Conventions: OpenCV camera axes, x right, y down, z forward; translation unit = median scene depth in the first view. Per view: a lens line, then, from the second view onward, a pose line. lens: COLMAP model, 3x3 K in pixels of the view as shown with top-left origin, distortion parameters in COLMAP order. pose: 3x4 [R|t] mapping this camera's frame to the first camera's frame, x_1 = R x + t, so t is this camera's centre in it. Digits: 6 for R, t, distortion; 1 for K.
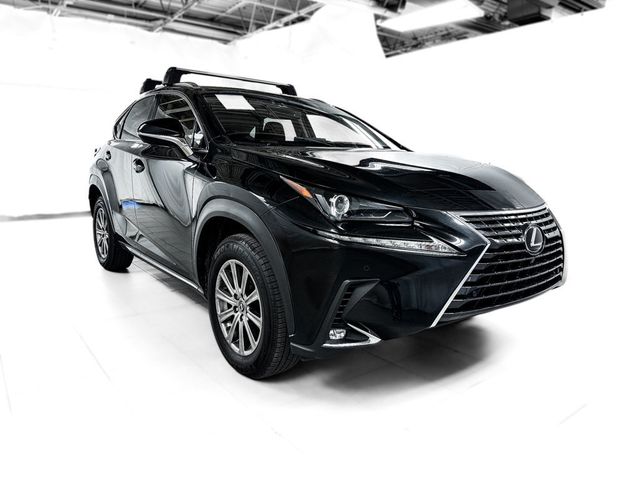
lens RADIAL K [[436.0, 0, 315.3], [0, 436.0, 238.5], [0, 0, 1]] dist [0.003522, -0.006483]
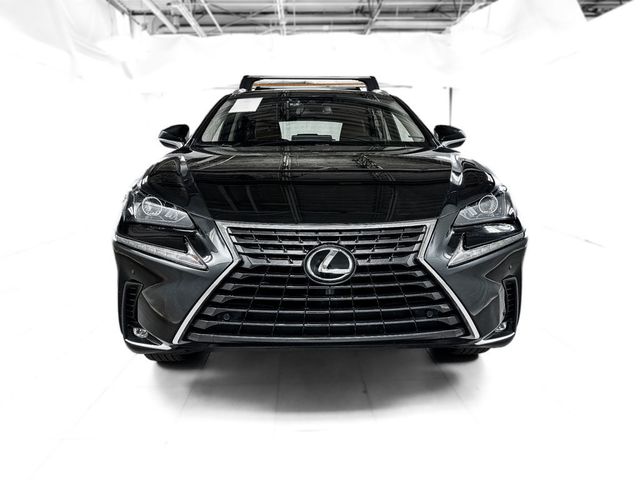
lens RADIAL K [[436.0, 0, 315.3], [0, 436.0, 238.5], [0, 0, 1]] dist [0.003522, -0.006483]
pose [[0.828853, 0.088117, -0.552483, 0.465763], [-0.079844, 0.996041, 0.039076, -0.037345], [0.553739, 0.011724, 0.832608, 0.177070]]
